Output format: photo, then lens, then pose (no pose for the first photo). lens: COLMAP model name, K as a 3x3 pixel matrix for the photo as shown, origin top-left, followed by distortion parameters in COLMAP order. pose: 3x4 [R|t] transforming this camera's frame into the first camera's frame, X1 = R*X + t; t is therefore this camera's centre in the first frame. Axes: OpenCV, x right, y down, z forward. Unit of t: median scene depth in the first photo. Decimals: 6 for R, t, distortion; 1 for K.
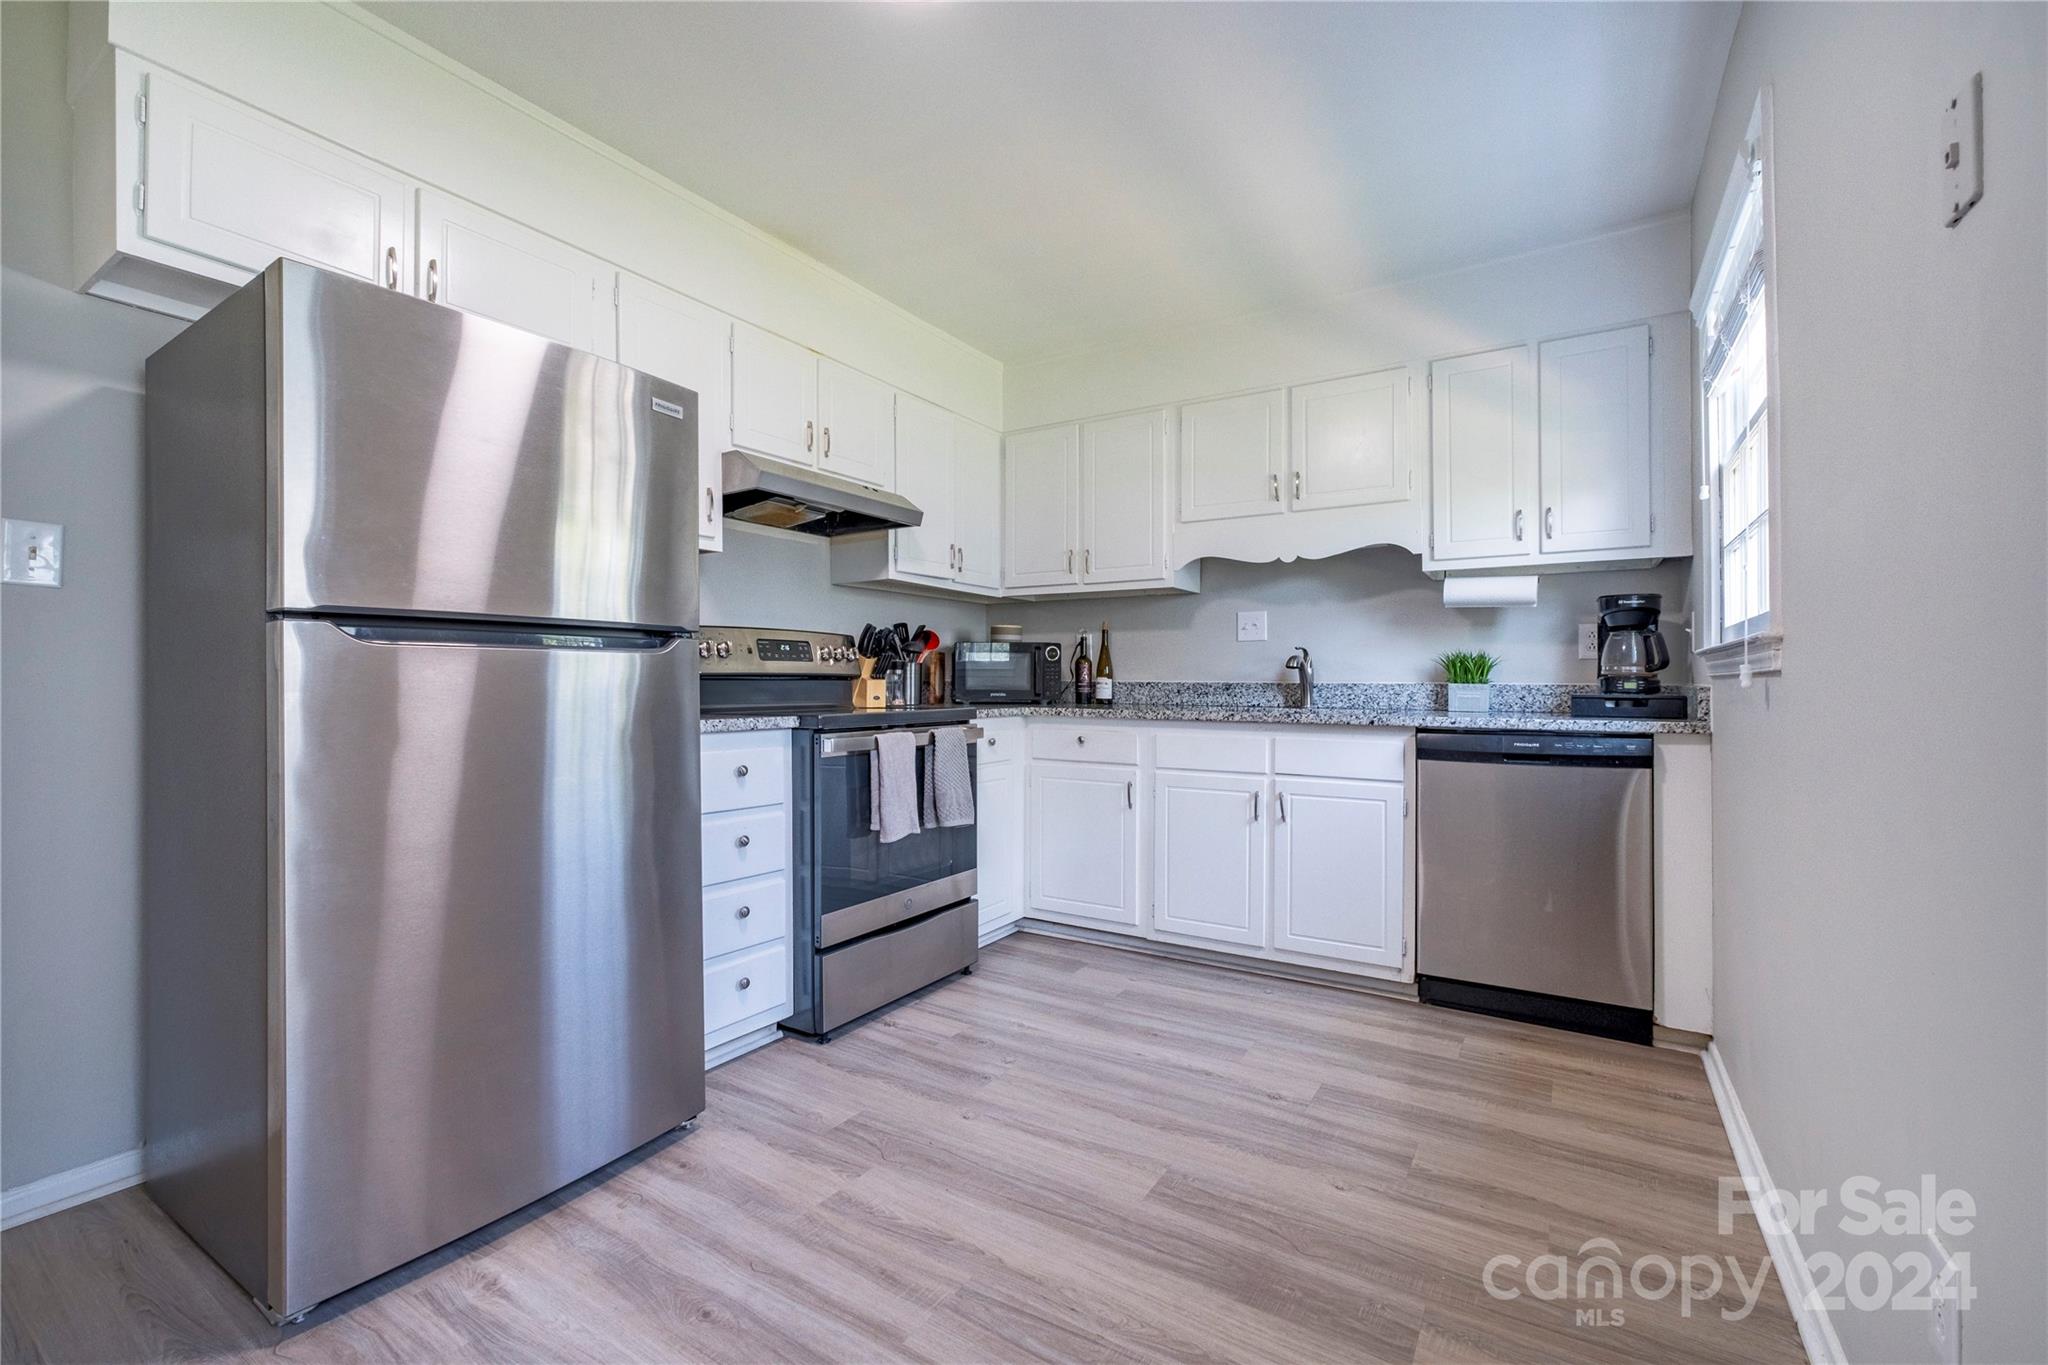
lens RADIAL K [[881.7, 0, 1019.4], [0, 881.7, 679.9], [0, 0, 1]] dist [-0.003844, 0.001155]
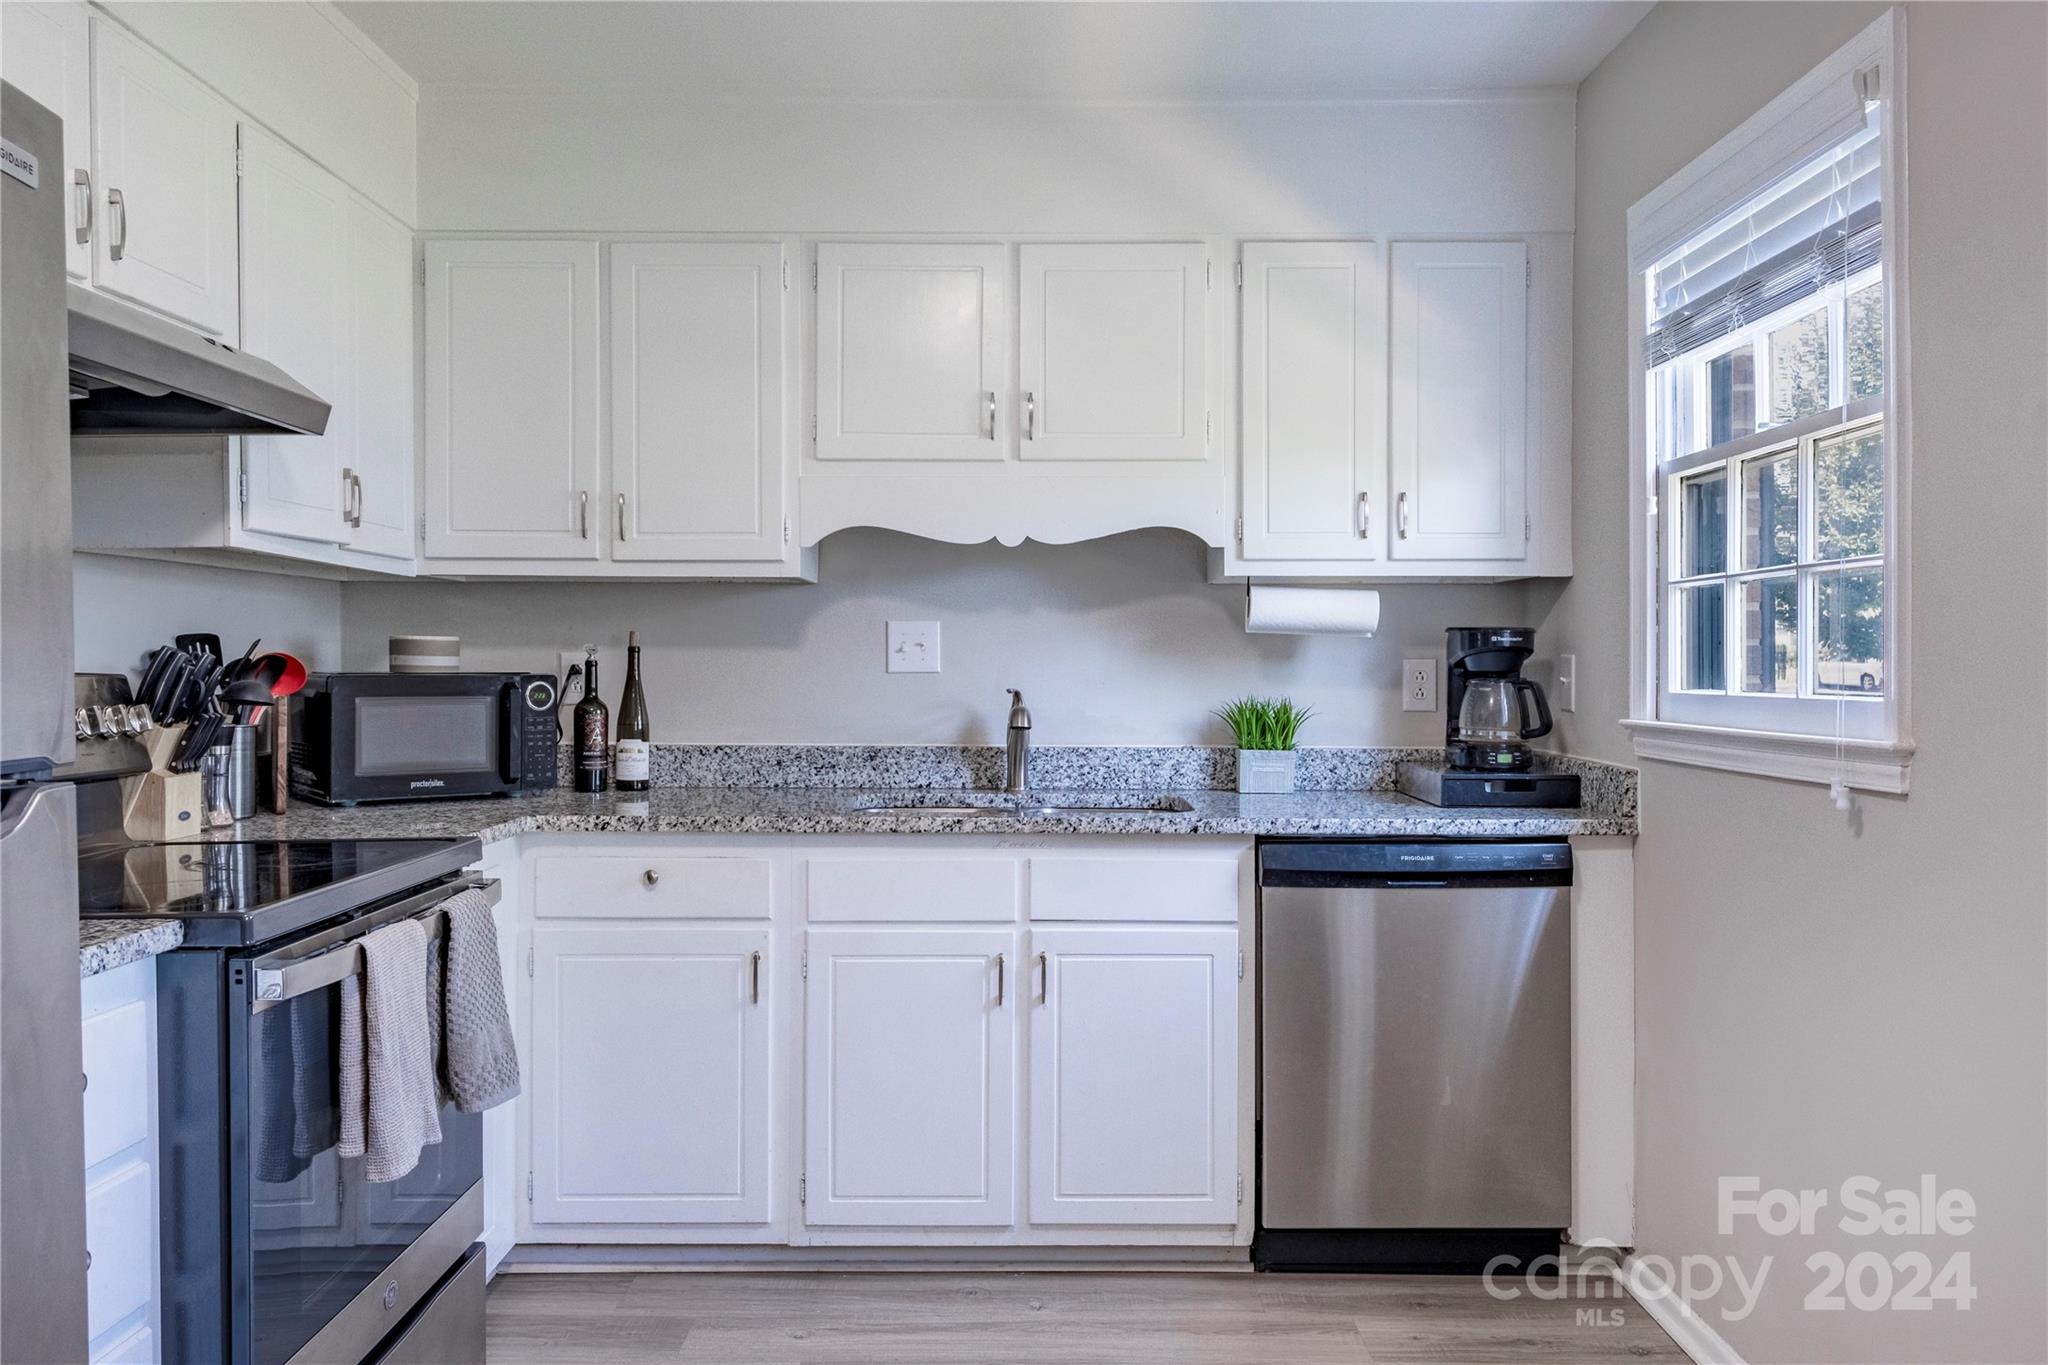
lens RADIAL K [[1540.4, 0, 1013.6], [0, 1540.4, 673.8], [0, 0, 1]] dist [0.026902, -0.016956]
pose [[0.843892, -0.007017, 0.536468, -0.257820], [-0.000232, 0.999910, 0.013445, -0.068617], [-0.536514, -0.011471, 0.843814, 0.155877]]
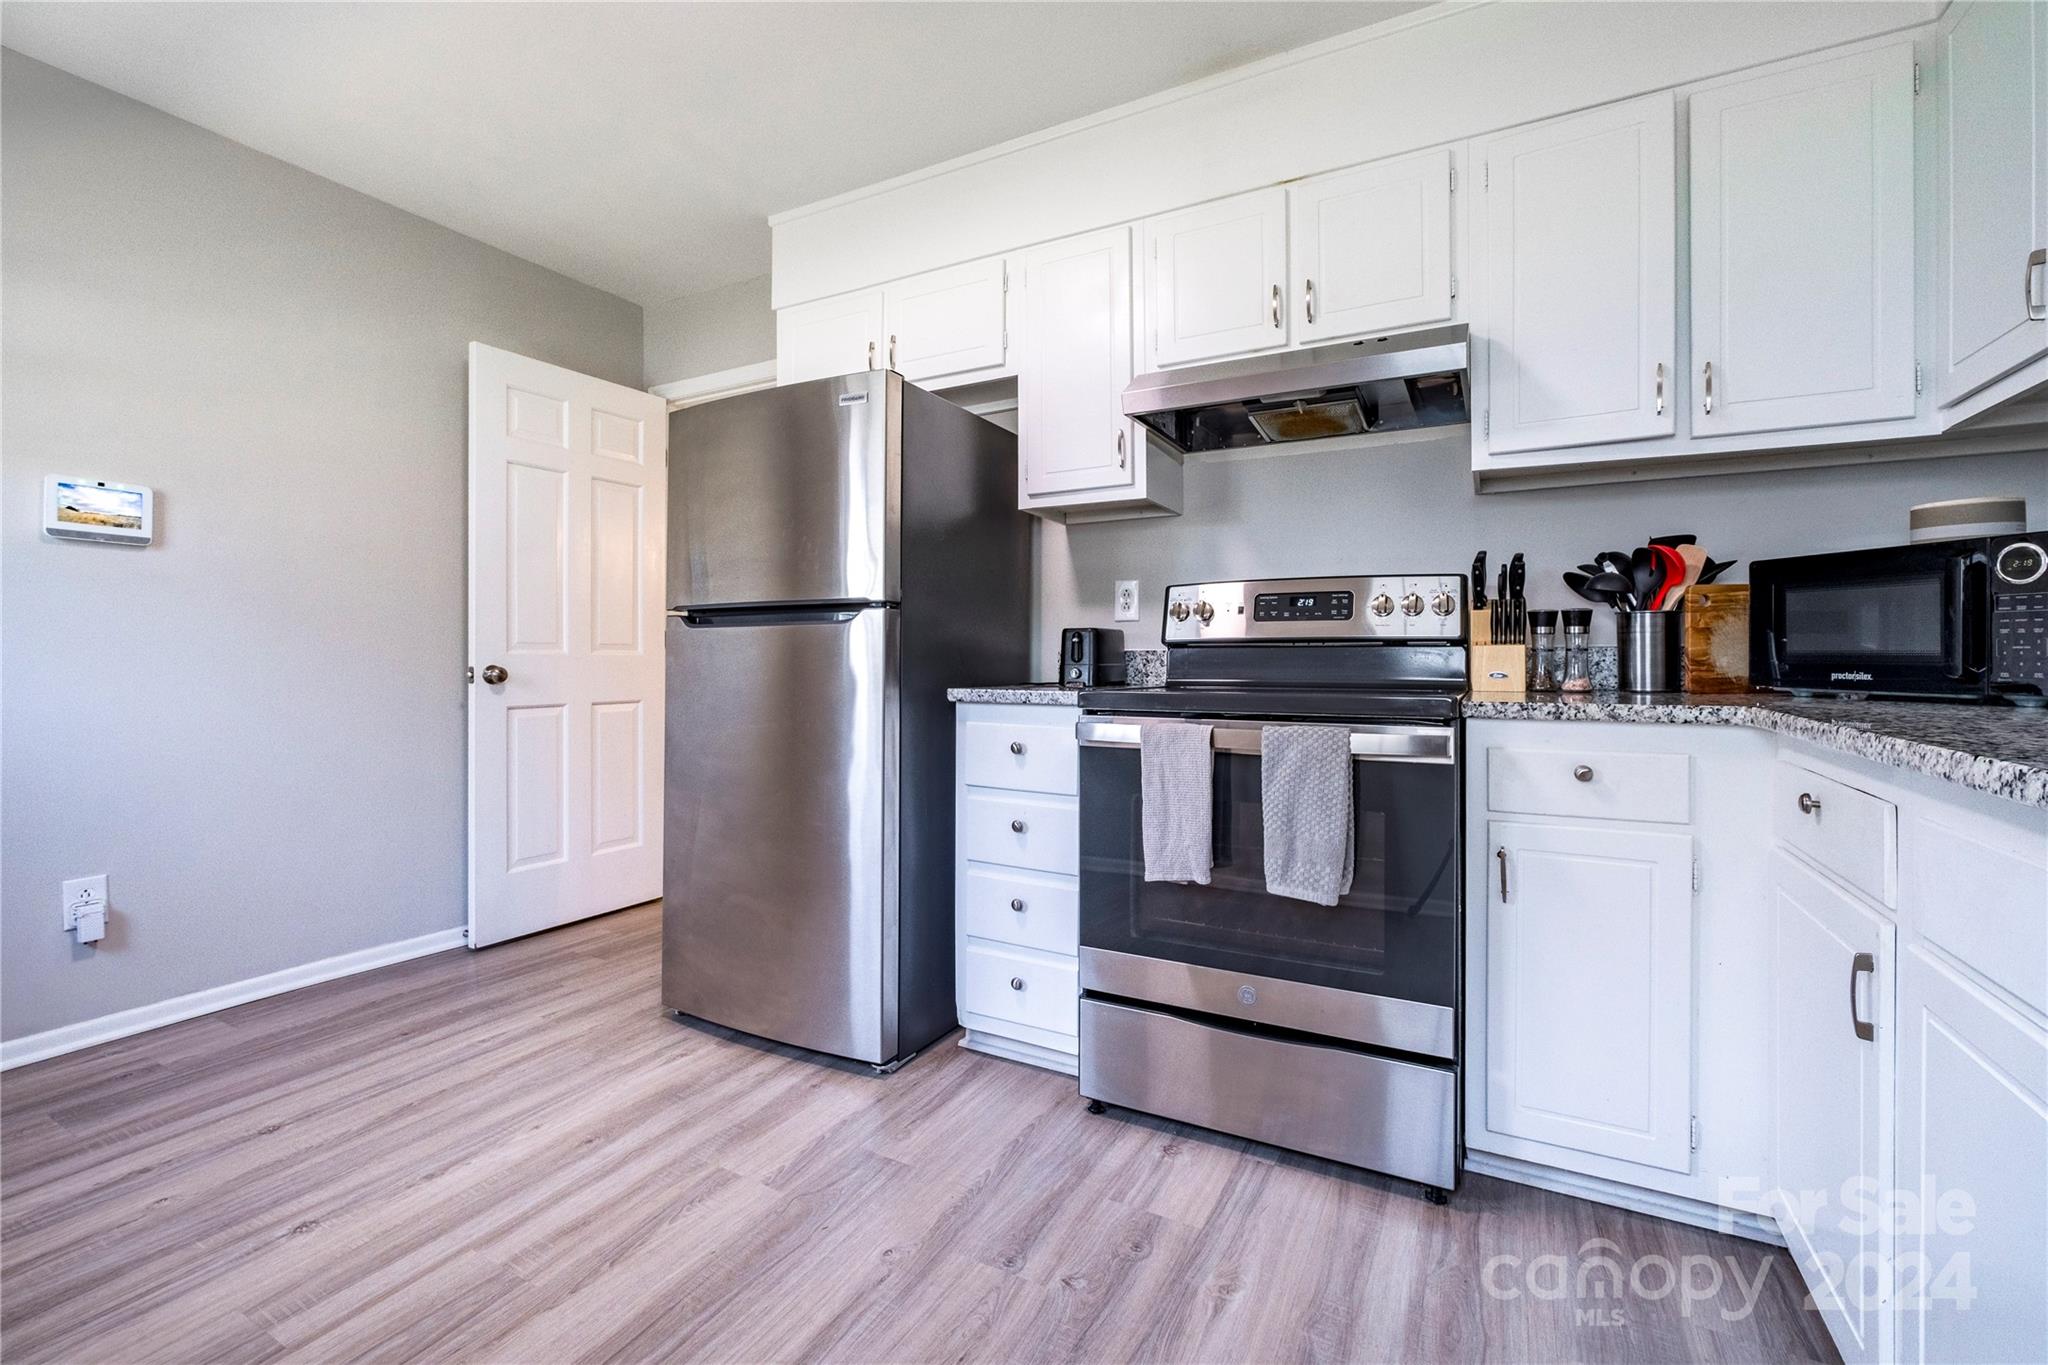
lens RADIAL K [[881.7, 0, 1019.9], [0, 881.7, 658.1], [0, 0, 1]] dist [-0.003844, 0.001155]
pose [[0.062895, 0.002714, -0.998016, 0.456531], [0.003593, 0.999989, 0.002946, 0.006545], [0.998014, -0.003771, 0.062885, 0.733672]]
